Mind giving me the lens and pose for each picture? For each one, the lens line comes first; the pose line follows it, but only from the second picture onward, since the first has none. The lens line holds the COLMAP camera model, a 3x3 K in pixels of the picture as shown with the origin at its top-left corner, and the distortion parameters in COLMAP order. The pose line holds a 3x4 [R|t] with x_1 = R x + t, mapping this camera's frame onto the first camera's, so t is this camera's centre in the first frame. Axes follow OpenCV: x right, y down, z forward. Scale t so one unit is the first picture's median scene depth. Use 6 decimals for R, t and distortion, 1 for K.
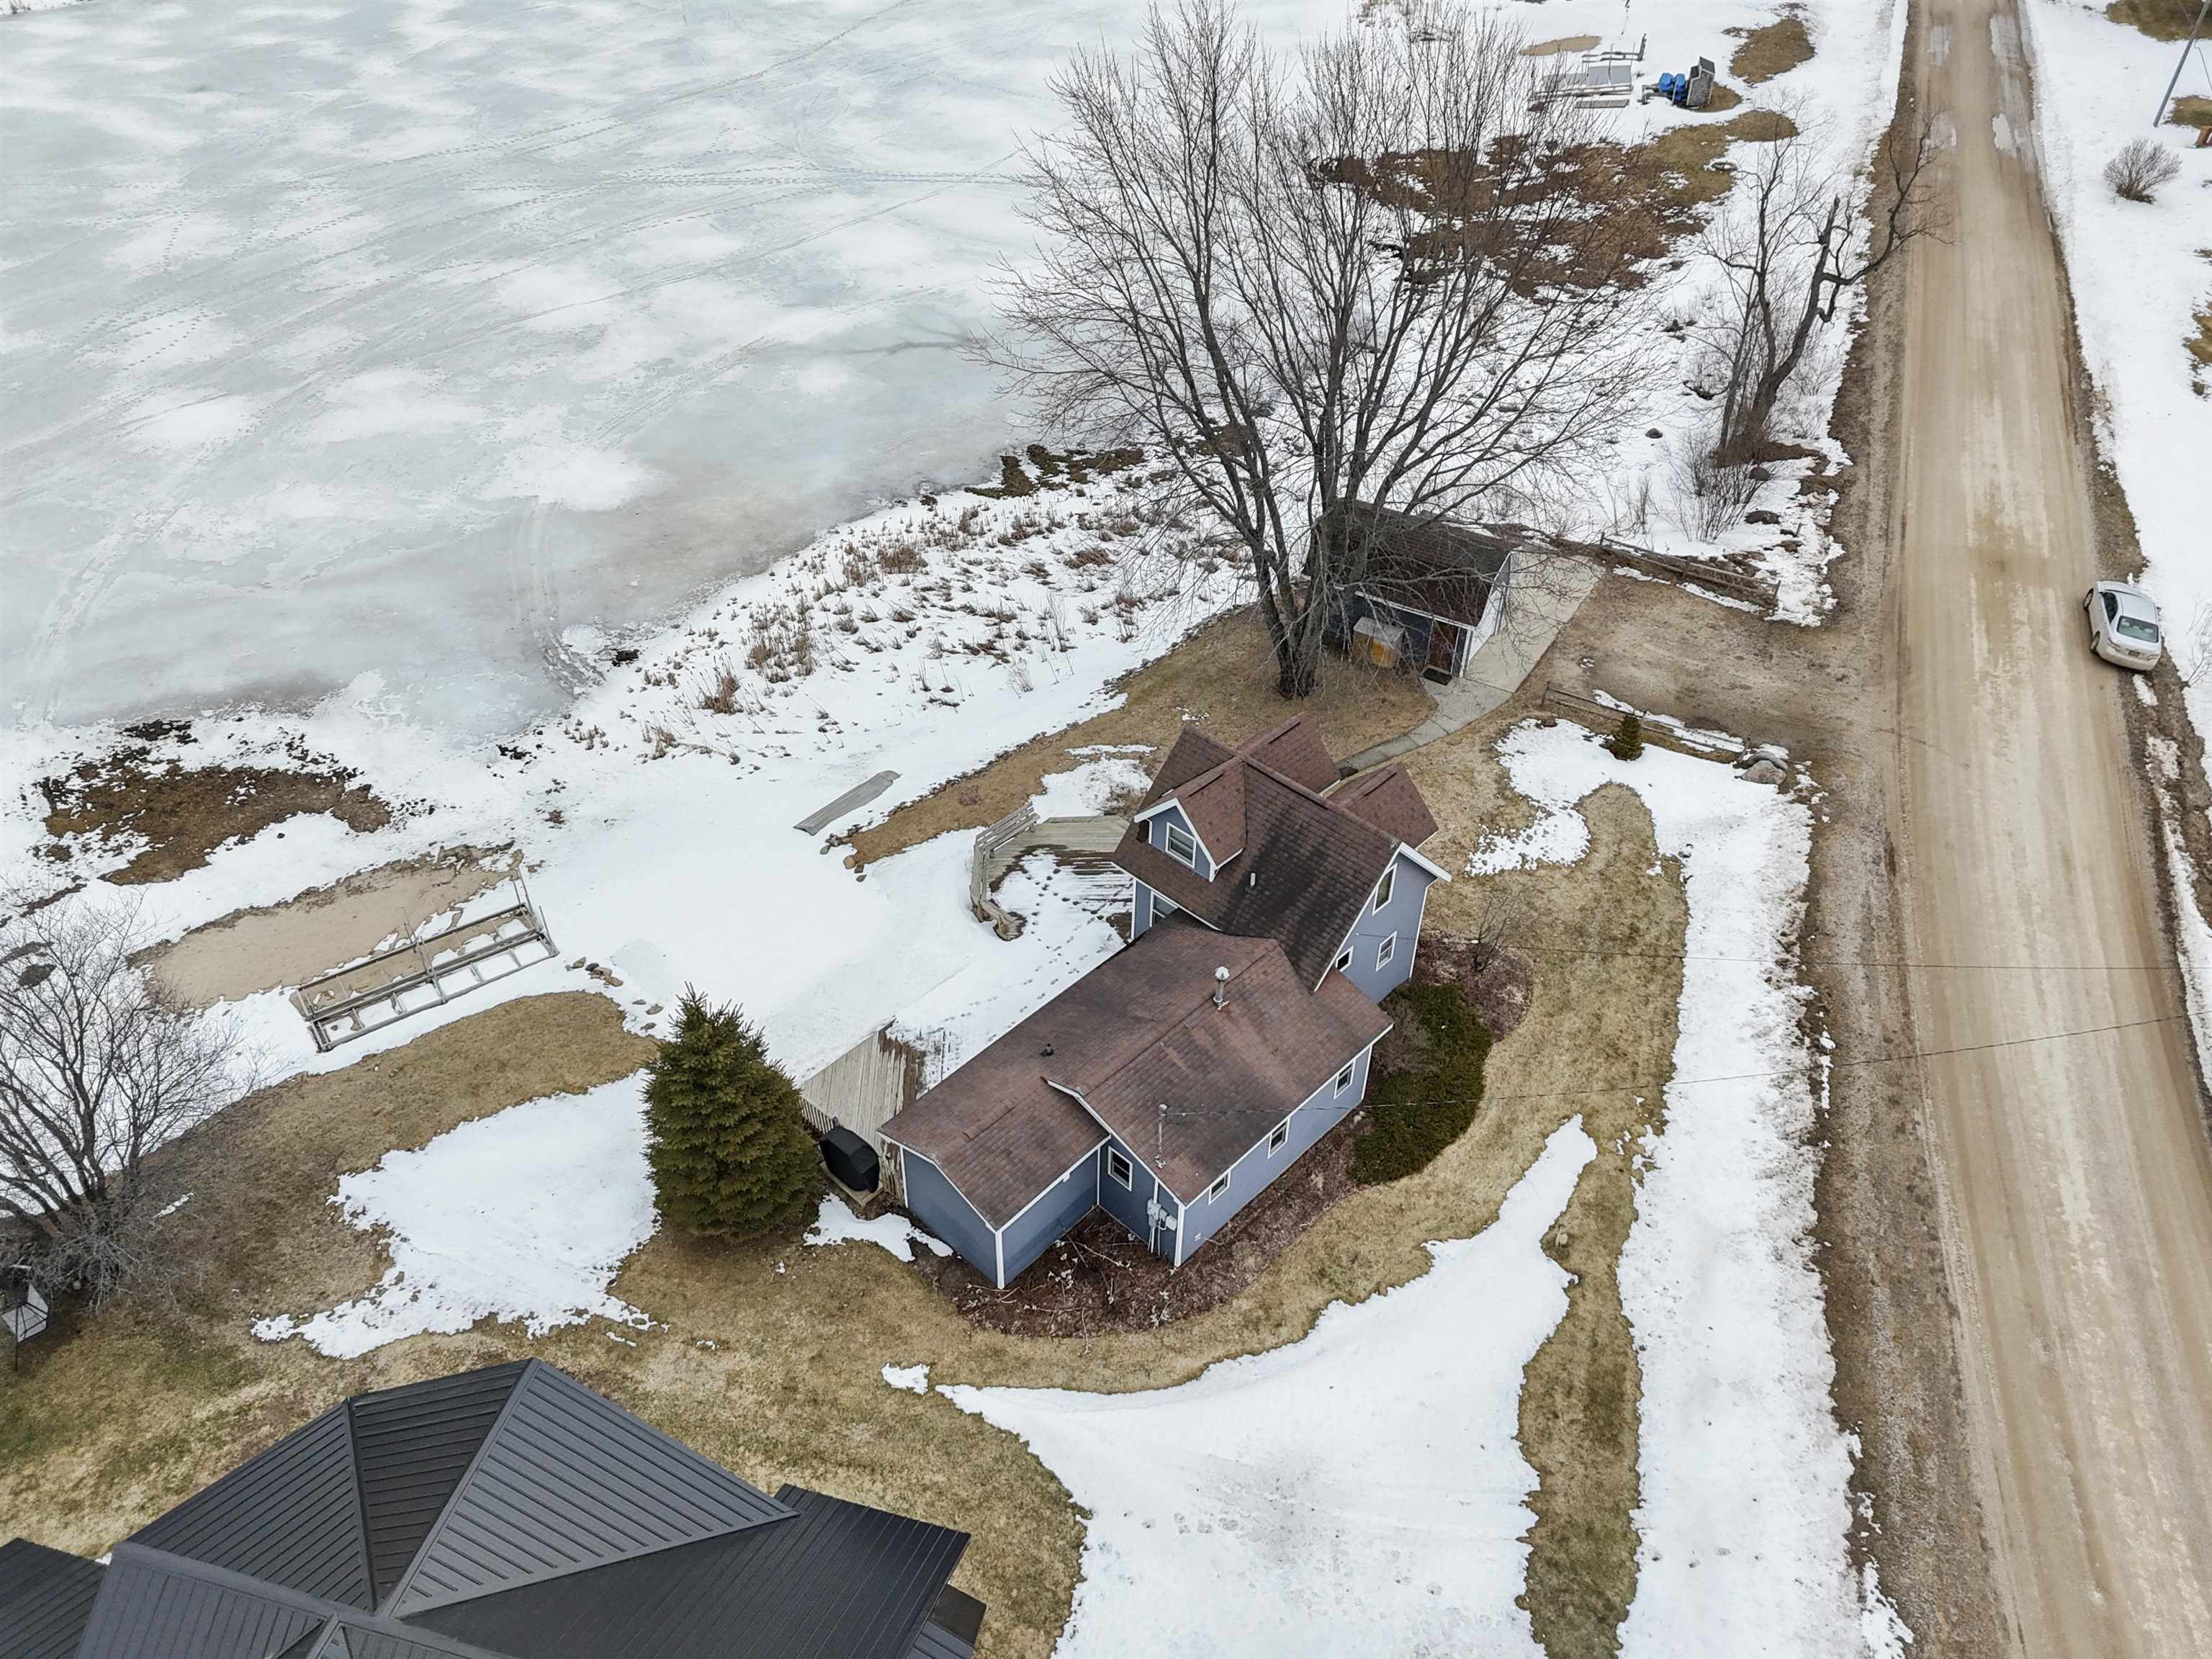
lens RADIAL K [[1621.4, 0, 1102.4], [0, 1621.4, 834.4], [0, 0, 1]] dist [0.075671, -0.063238]
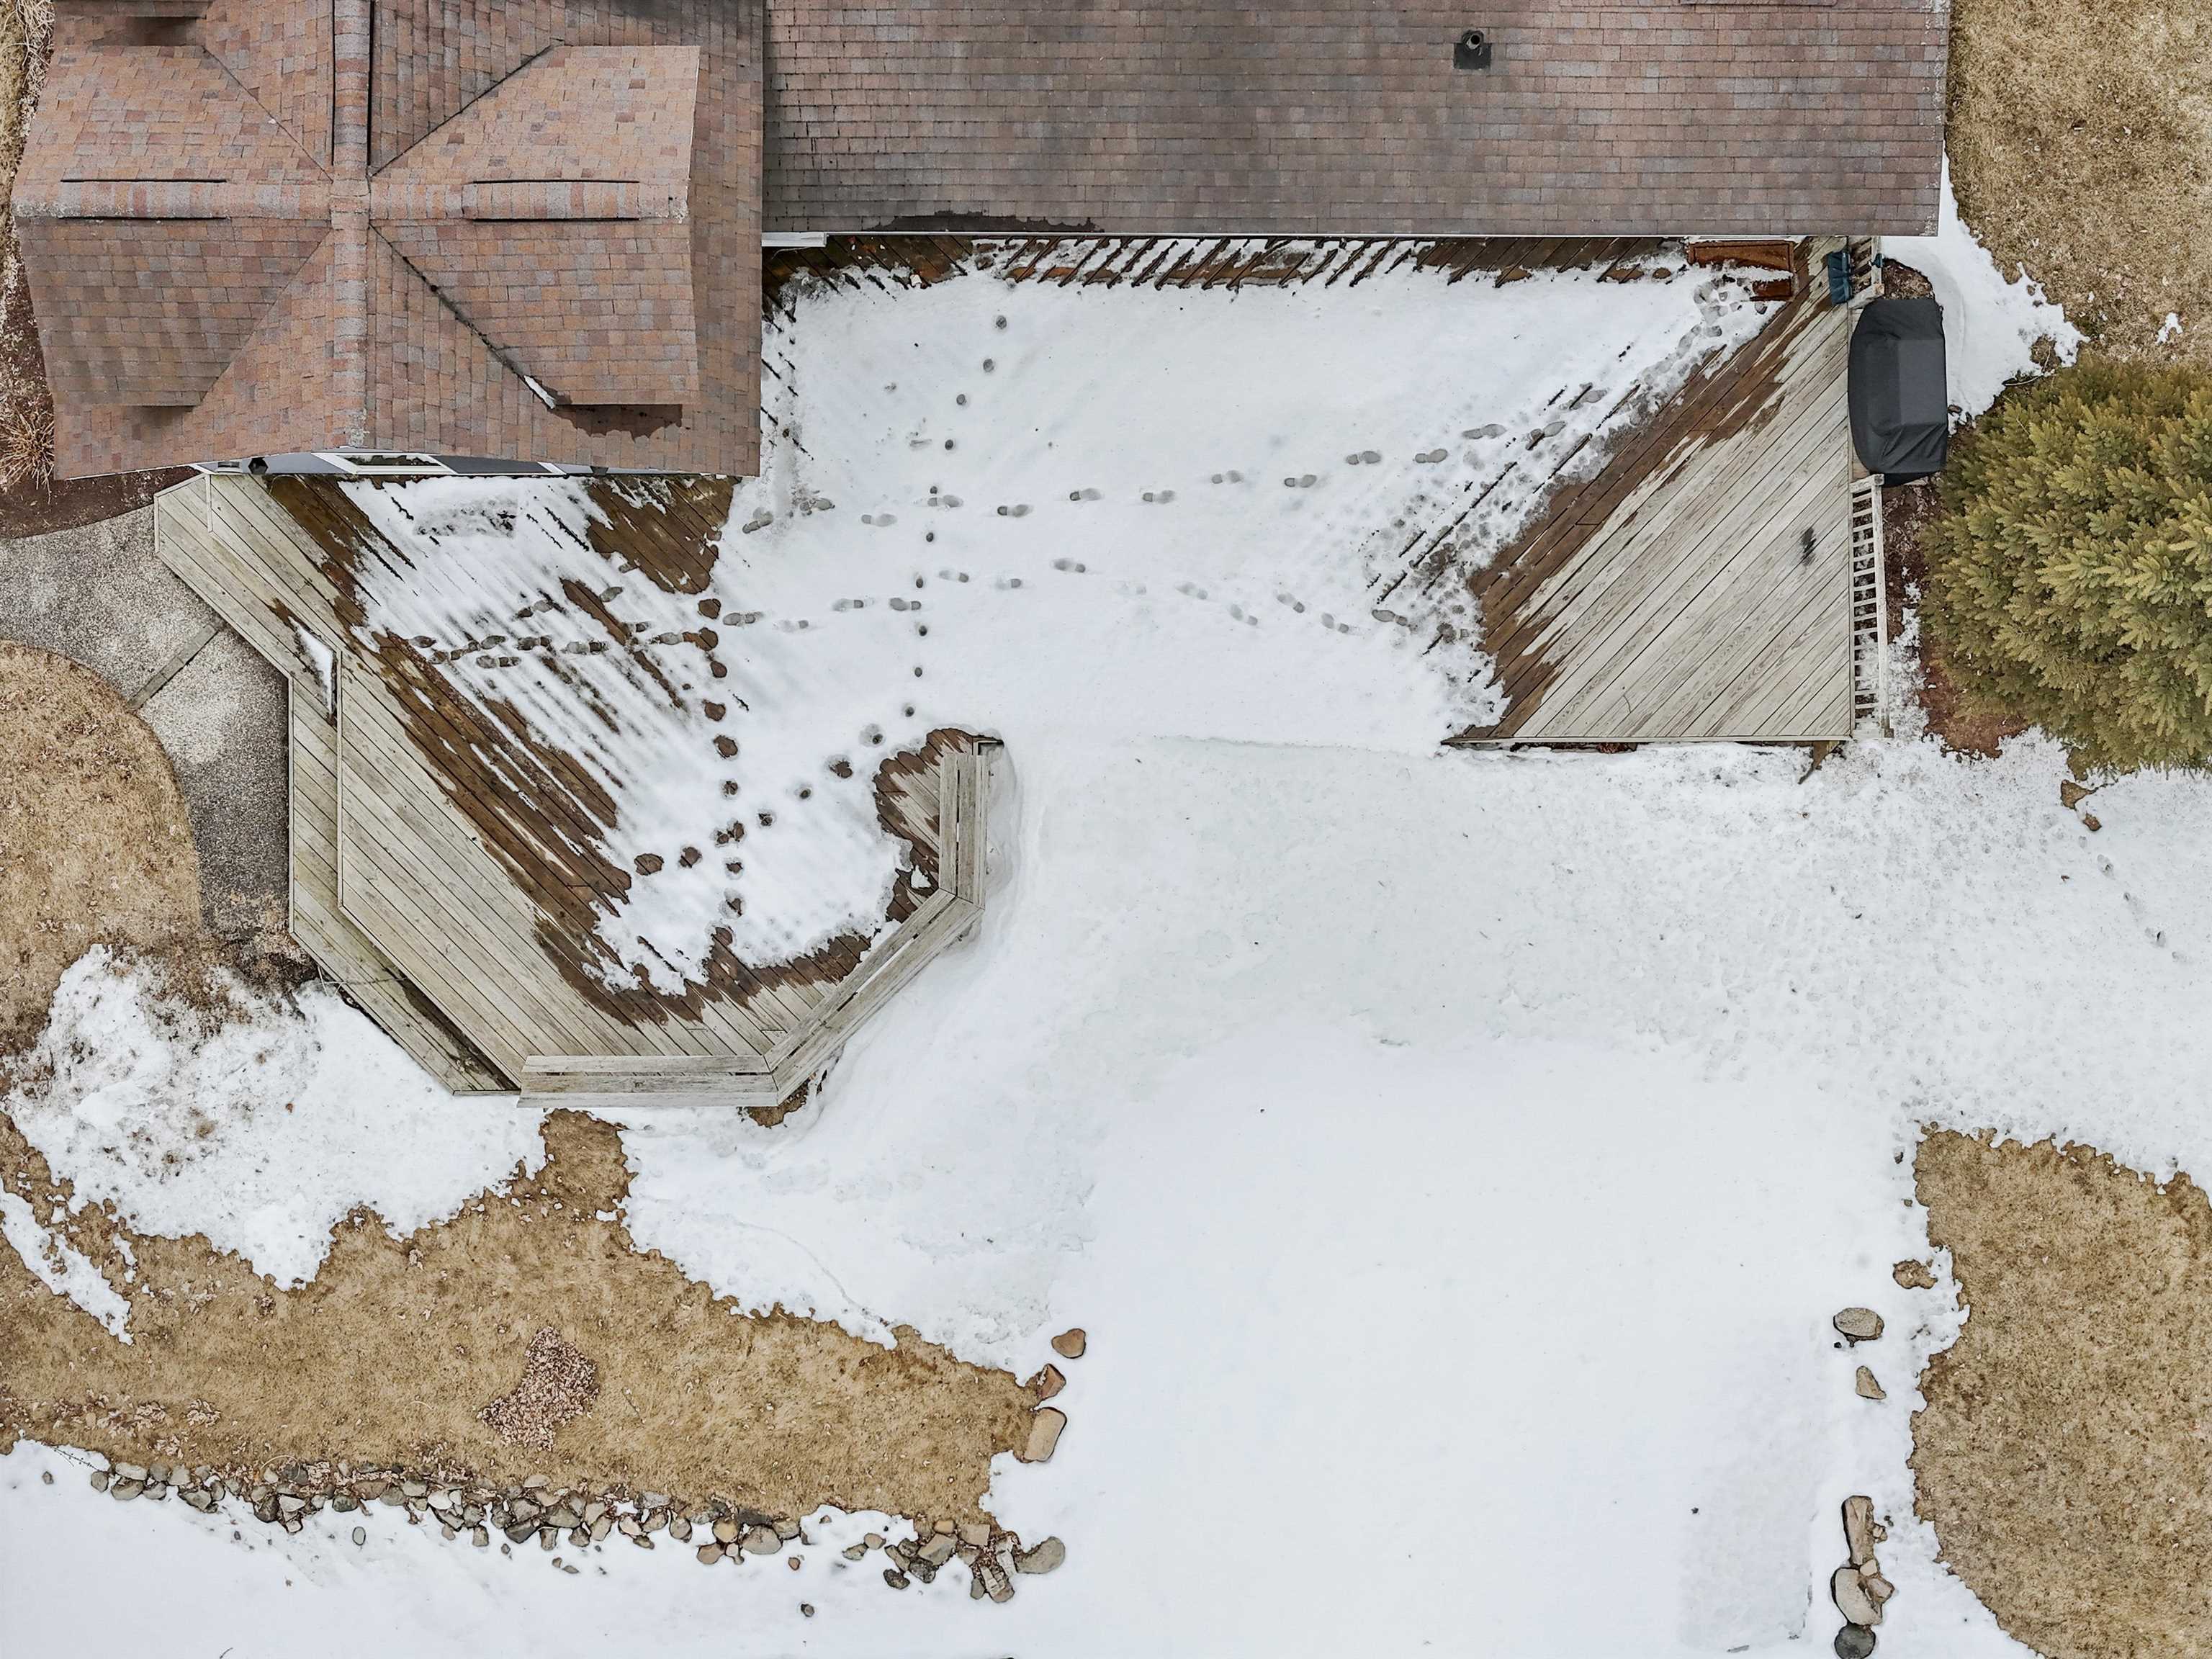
lens RADIAL K [[4394.7, 0, 1106.0], [0, 4394.7, 829.5], [0, 0, 1]] dist [-0.181793, -0.052055]
pose [[-0.687717, -0.725604, -0.023333, -0.058690], [0.438072, -0.440398, 0.783673, -0.539114], [-0.578912, 0.528723, 0.620736, 0.399861]]
